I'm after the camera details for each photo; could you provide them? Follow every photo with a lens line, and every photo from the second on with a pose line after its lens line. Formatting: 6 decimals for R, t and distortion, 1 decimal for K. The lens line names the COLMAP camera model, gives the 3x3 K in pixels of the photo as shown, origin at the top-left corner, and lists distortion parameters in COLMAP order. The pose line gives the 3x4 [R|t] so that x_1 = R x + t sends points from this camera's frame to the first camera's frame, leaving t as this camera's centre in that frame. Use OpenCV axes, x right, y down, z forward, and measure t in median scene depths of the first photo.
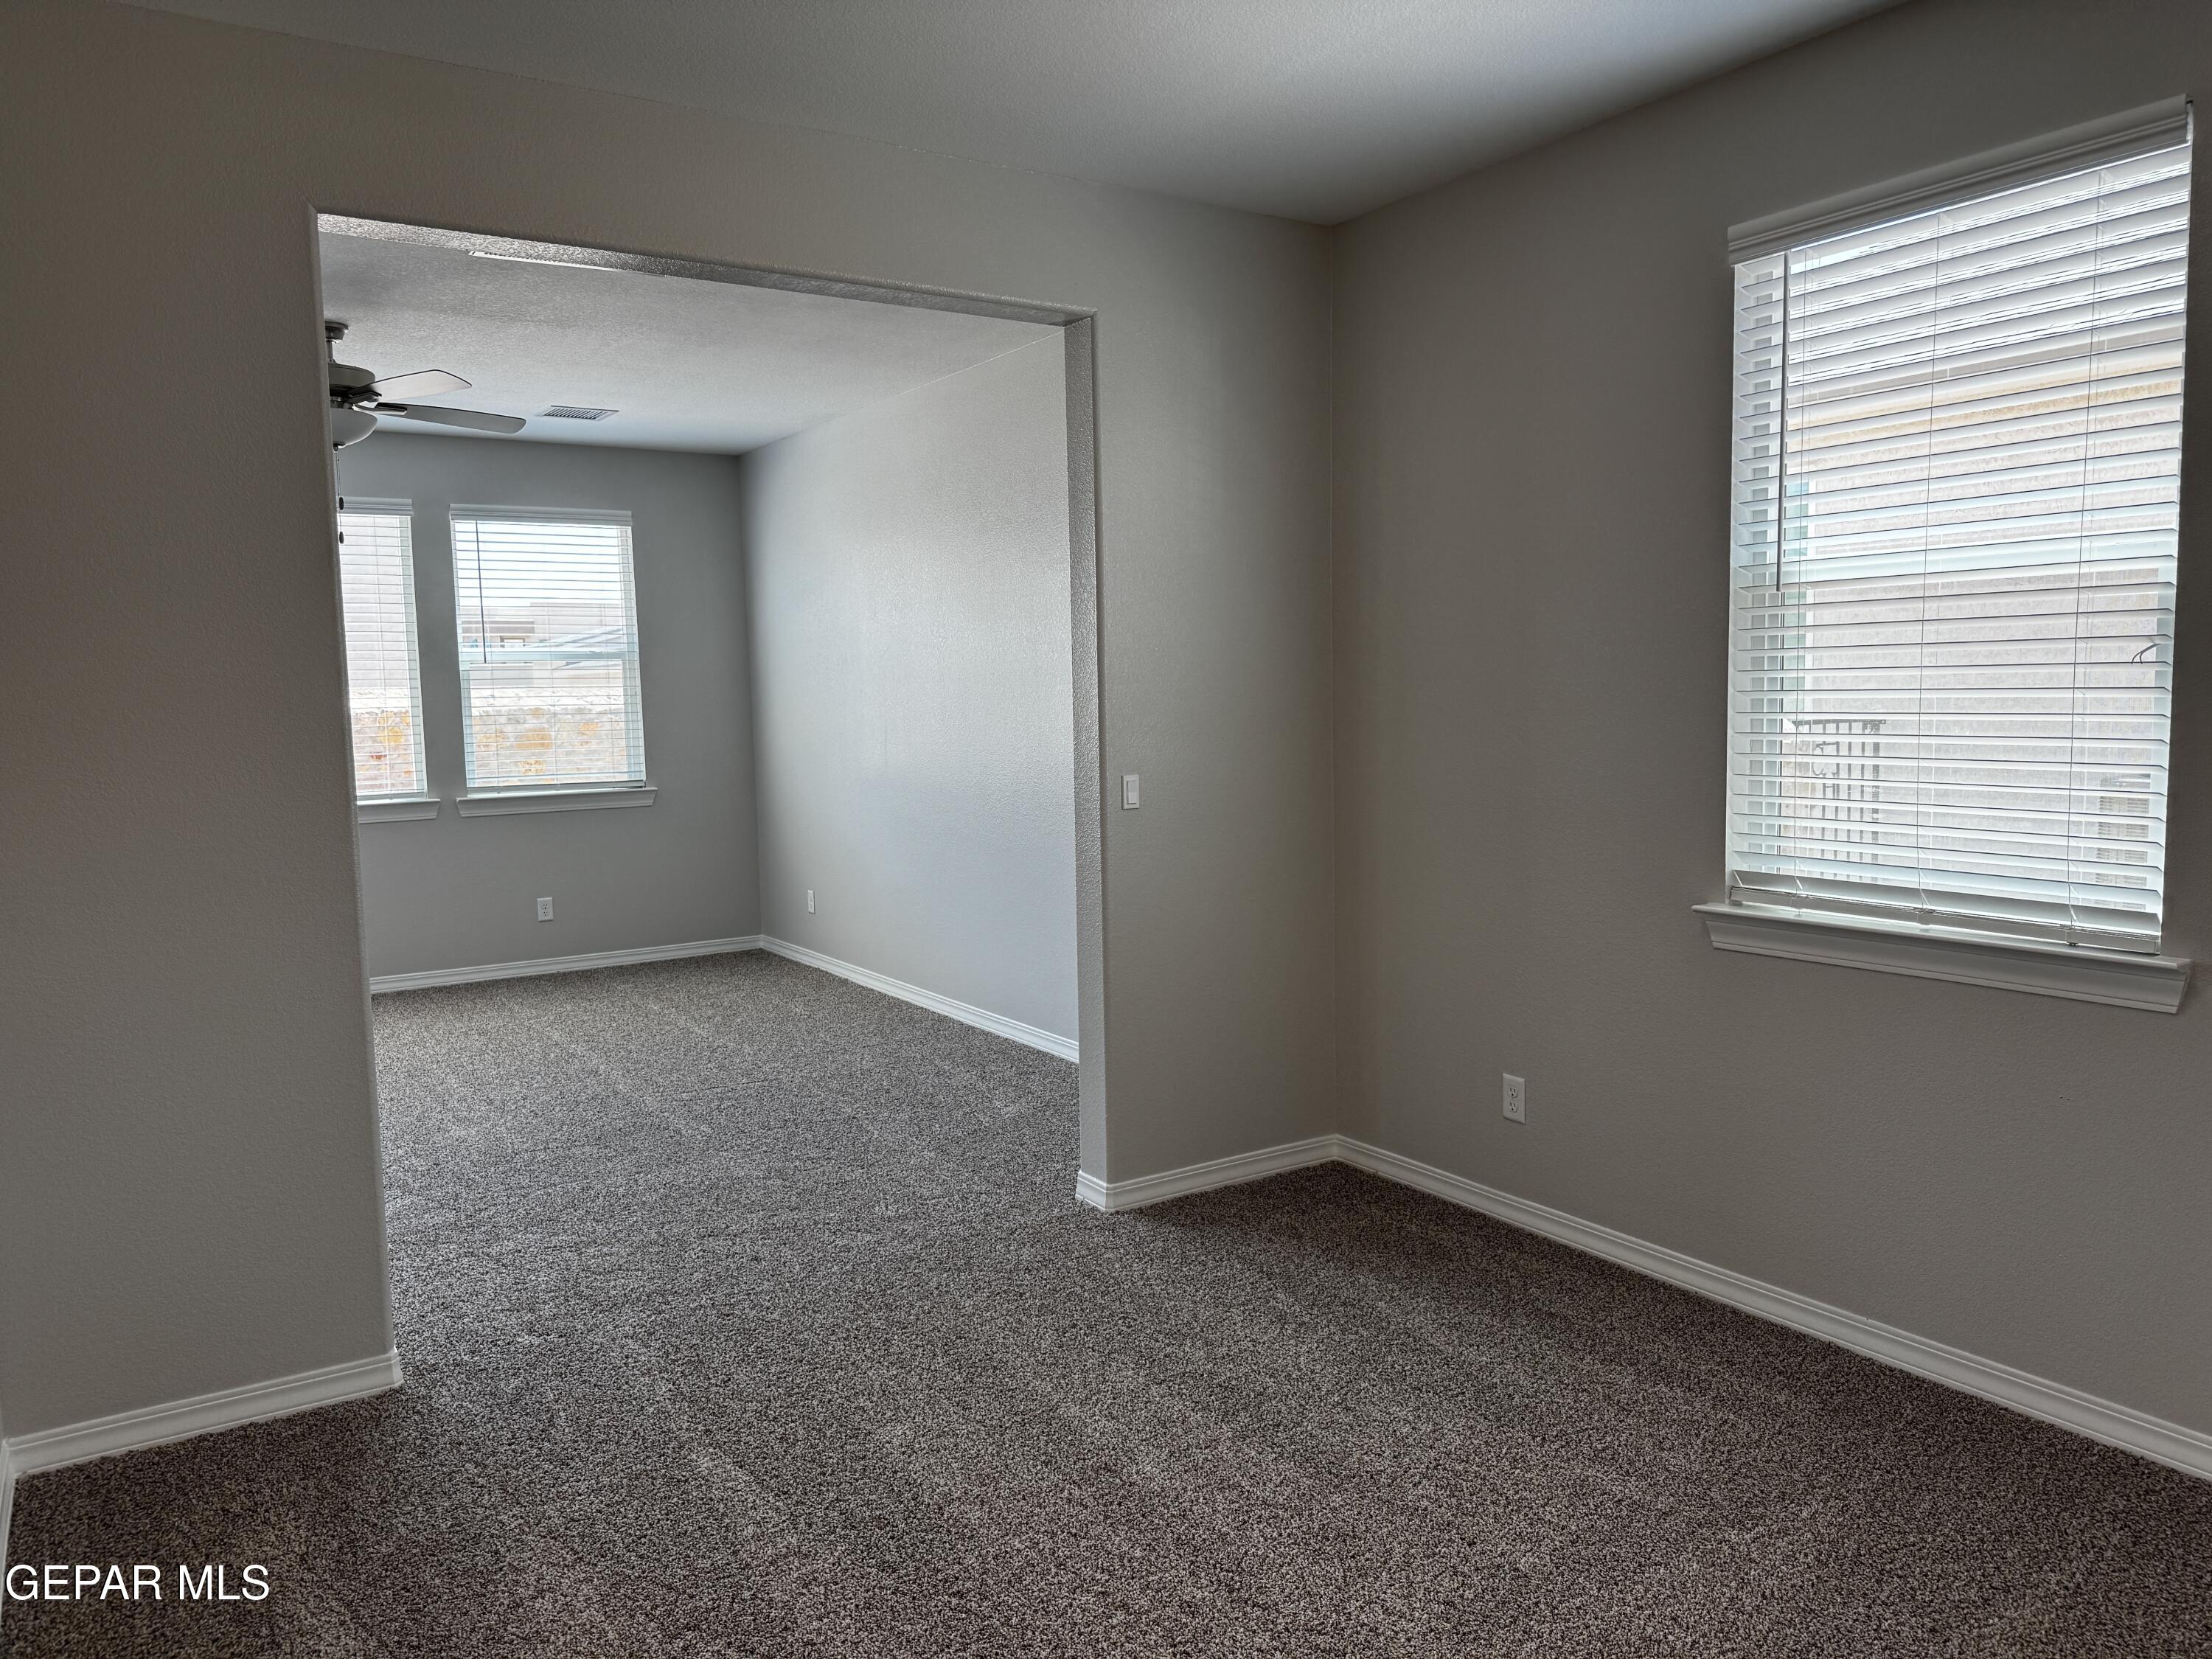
lens RADIAL K [[1542.5, 0, 1128.9], [0, 1542.5, 836.4], [0, 0, 1]] dist [0.055542, -0.088865]
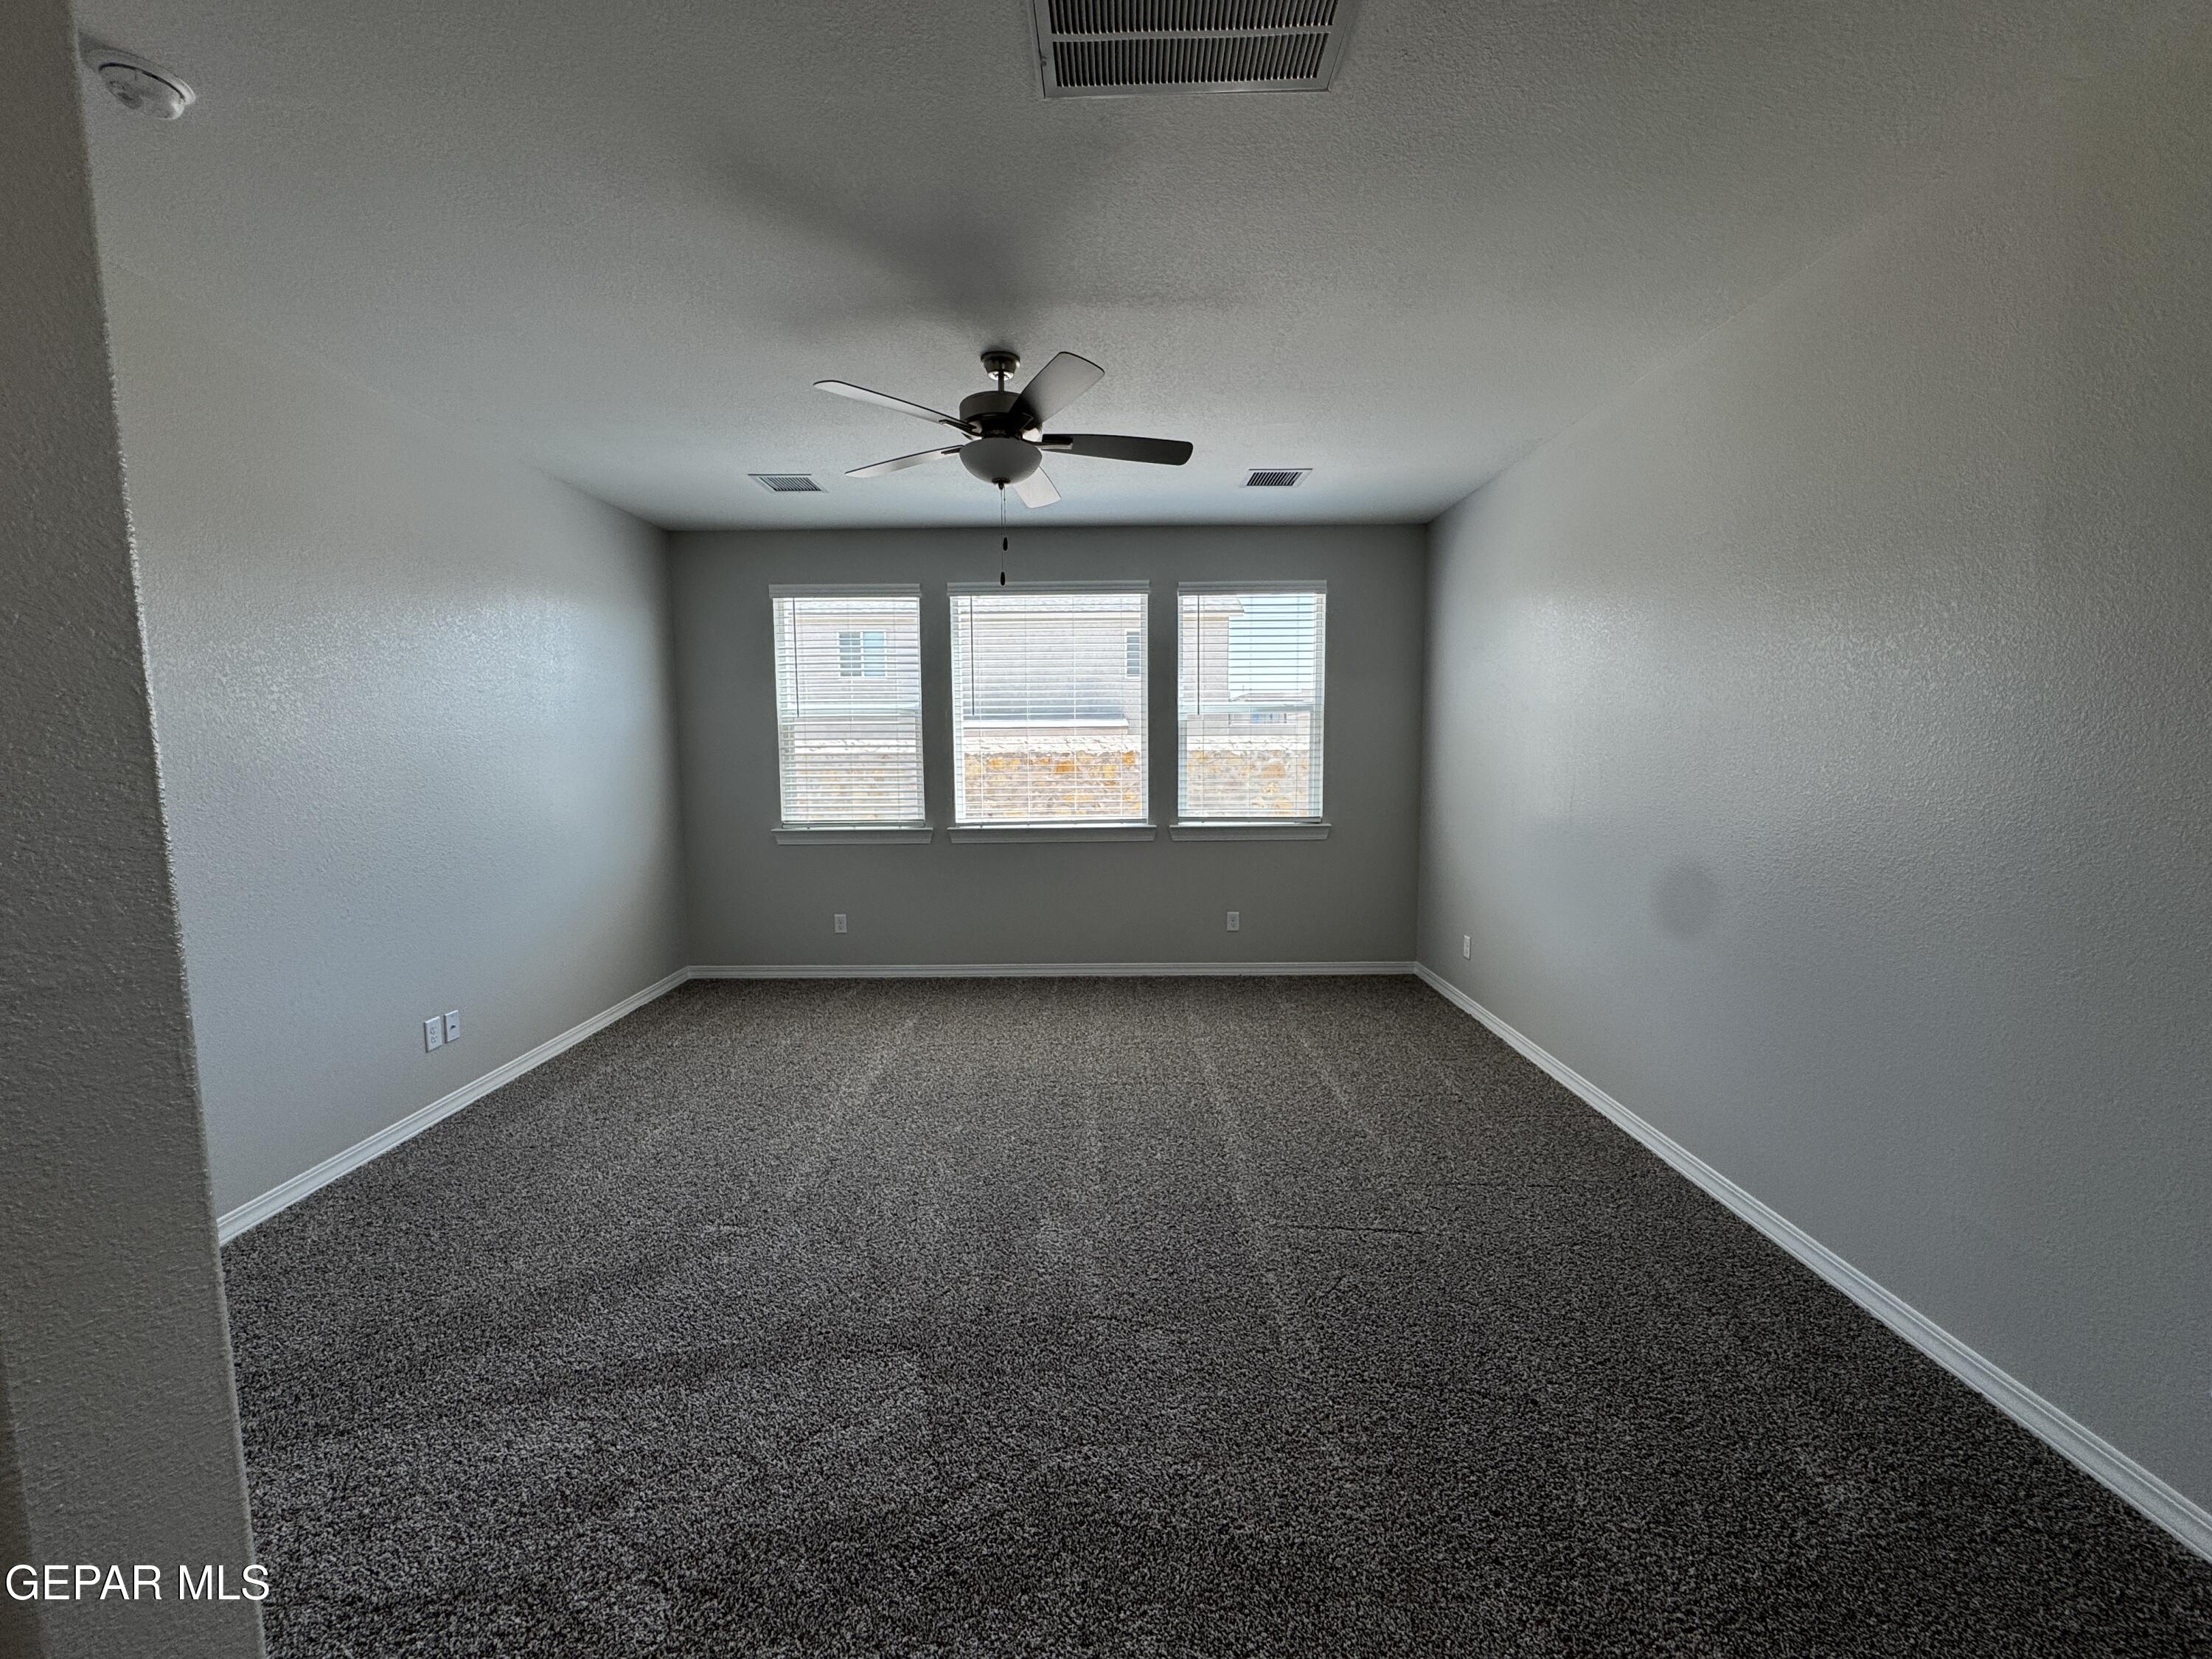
lens RADIAL K [[882.4, 0, 1107.4], [0, 882.4, 838.6], [0, 0, 1]] dist [-0.002488, 0.000105]
pose [[0.835058, 0.071146, -0.545543, -0.151116], [-0.060836, 0.997463, 0.036962, -0.059499], [0.546788, 0.002323, 0.837268, 0.628786]]
